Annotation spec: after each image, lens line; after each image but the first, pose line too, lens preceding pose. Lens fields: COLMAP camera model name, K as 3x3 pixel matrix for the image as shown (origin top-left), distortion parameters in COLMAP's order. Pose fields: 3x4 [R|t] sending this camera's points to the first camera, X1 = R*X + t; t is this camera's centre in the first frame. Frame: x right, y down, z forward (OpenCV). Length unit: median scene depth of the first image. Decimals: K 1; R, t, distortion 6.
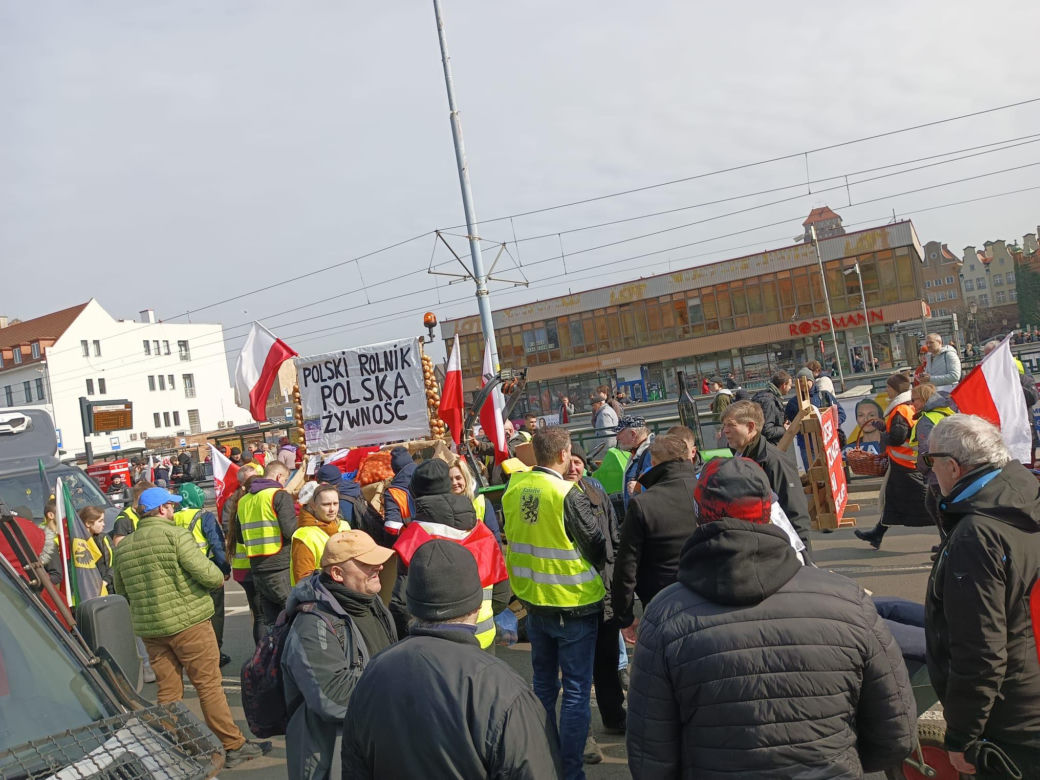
lens RADIAL K [[835.3, 0, 511.2], [0, 835.3, 397.3], [0, 0, 1]] dist [0.035035, -0.032792]
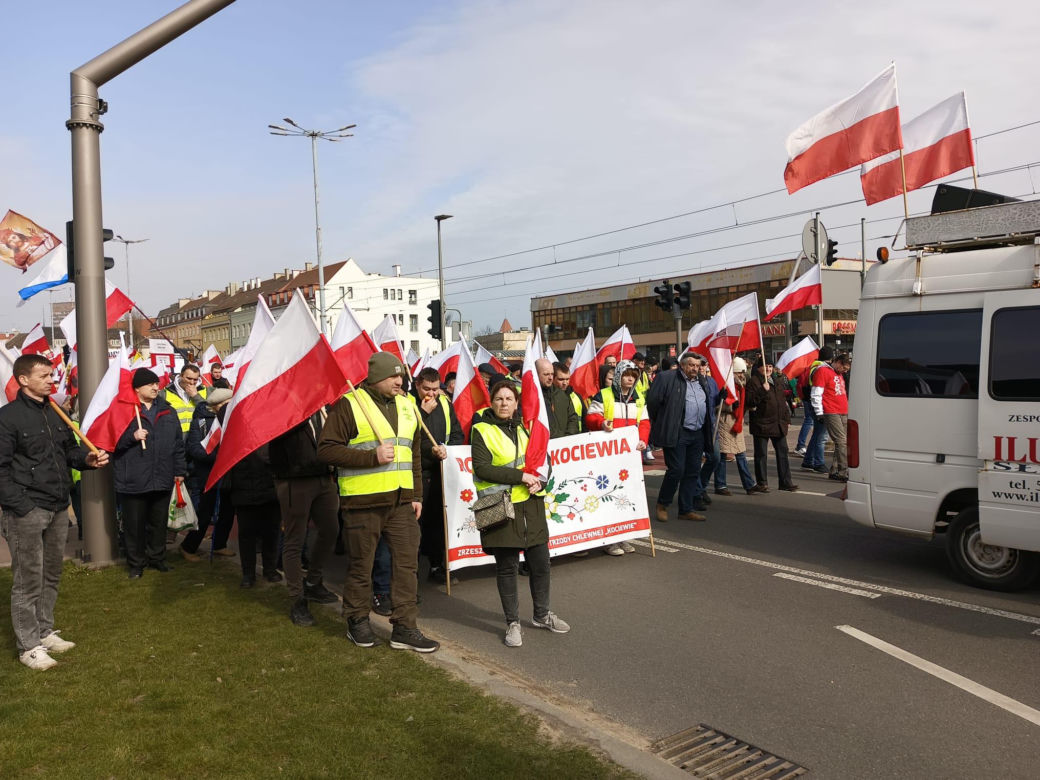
lens RADIAL K [[824.1, 0, 528.5], [0, 824.1, 385.1], [0, 0, 1]] dist [0.096499, -0.115722]
pose [[0.907824, 0.123501, -0.400752, 0.509503], [-0.094573, 0.991326, 0.091263, -0.077190], [0.408547, -0.044951, 0.911630, -0.259015]]
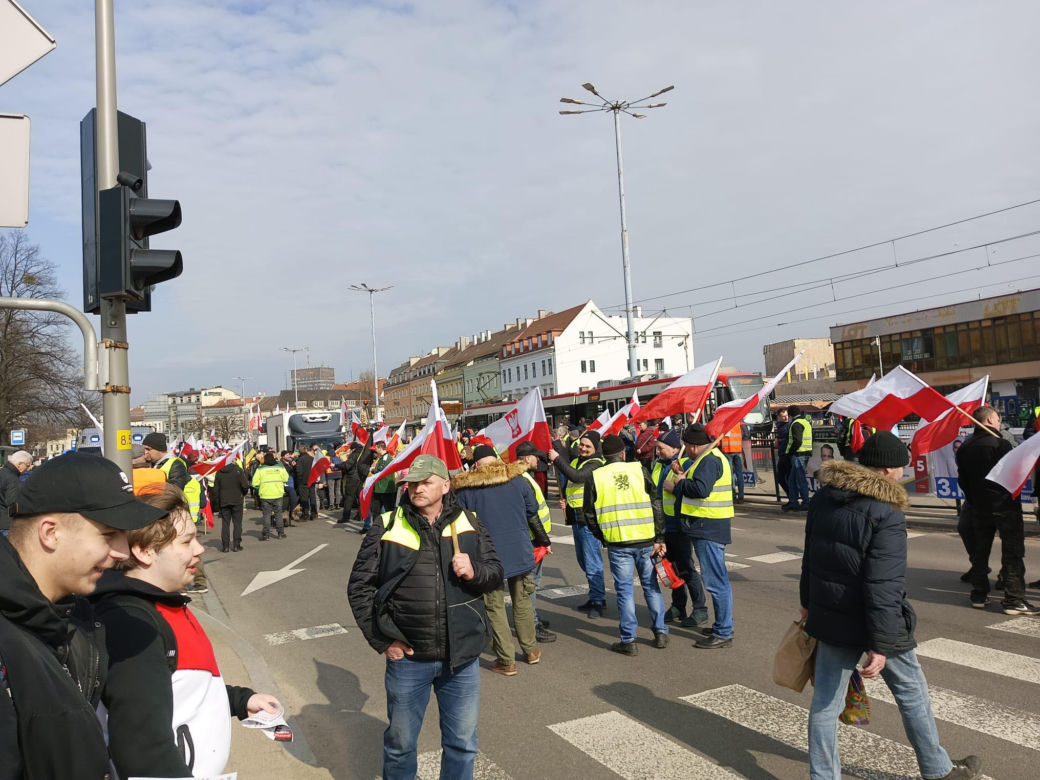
lens RADIAL K [[824.1, 0, 525.6], [0, 824.1, 356.5], [0, 0, 1]] dist [0.096499, -0.115722]
pose [[0.787524, 0.044951, -0.614642, 0.301227], [-0.050681, 0.998682, 0.008100, -0.045095], [0.614196, 0.024772, 0.788764, -0.114195]]
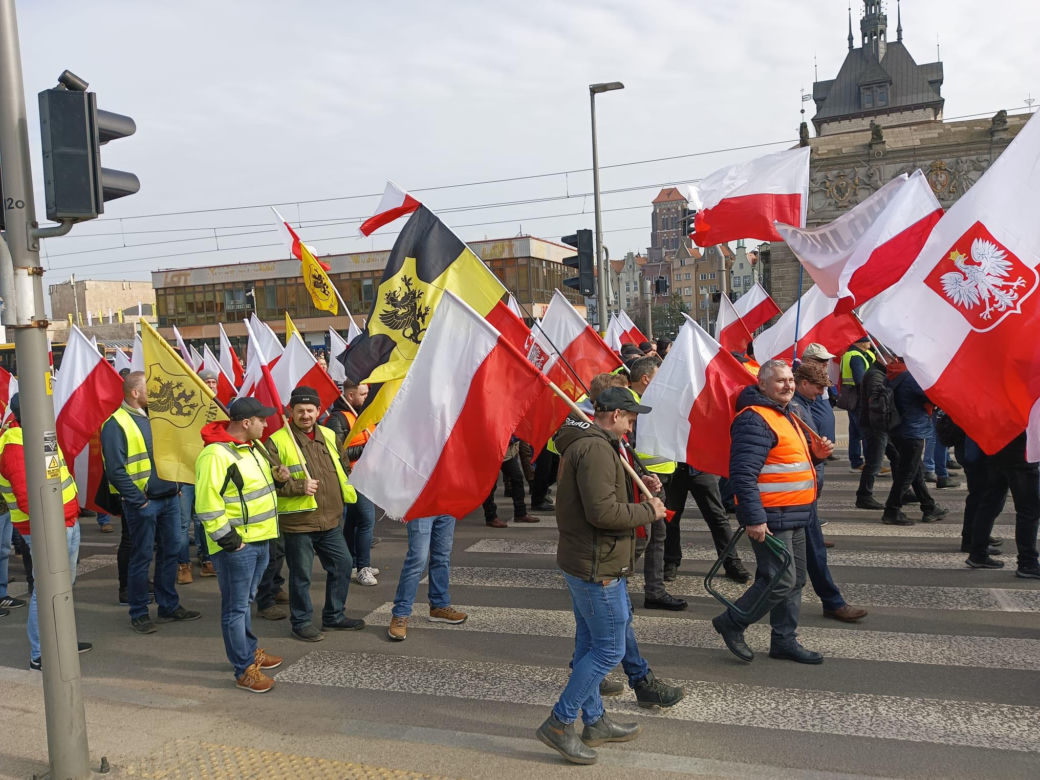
lens RADIAL K [[829.3, 0, 530.0], [0, 829.3, 397.0], [0, 0, 1]] dist [0.068714, -0.121956]
pose [[0.983460, 0.082571, 0.161212, 0.252323], [-0.092765, 0.994069, 0.056753, -0.041250], [-0.155569, -0.070769, 0.985287, -0.145944]]
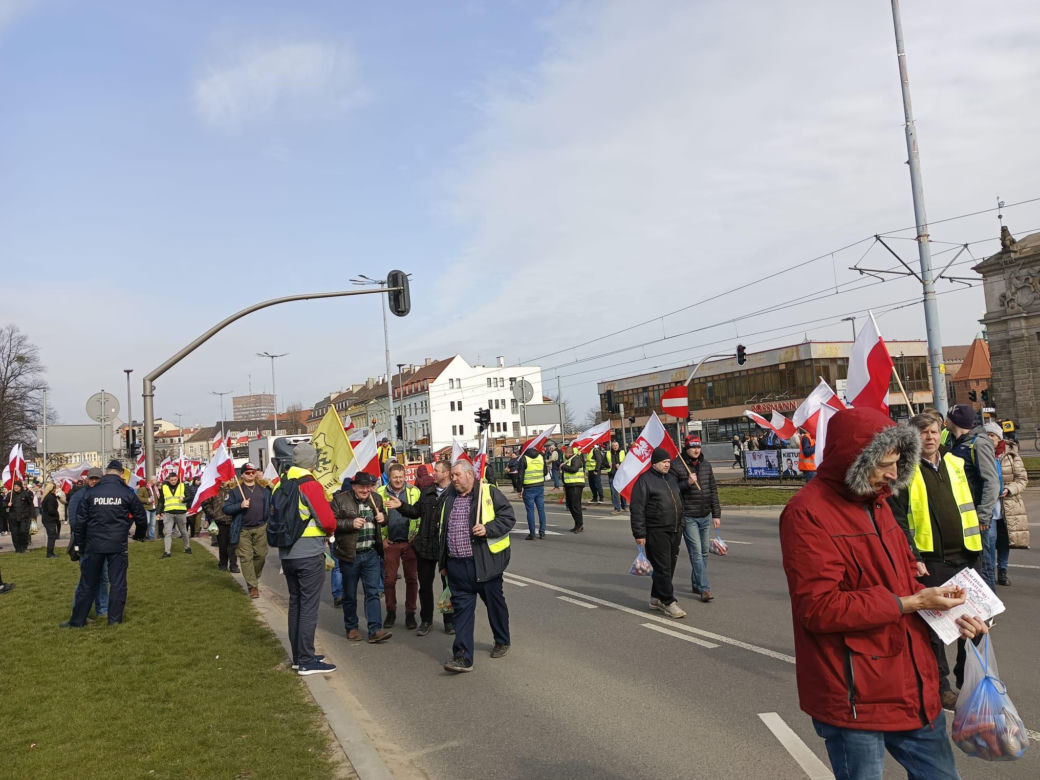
lens RADIAL K [[824.1, 0, 532.7], [0, 824.1, 372.6], [0, 0, 1]] dist [0.096499, -0.115722]
pose [[0.826546, 0.036409, -0.561691, 0.750850], [-0.044200, 0.999023, -0.000285, -0.114911], [0.561132, 0.025062, 0.827347, -0.386387]]
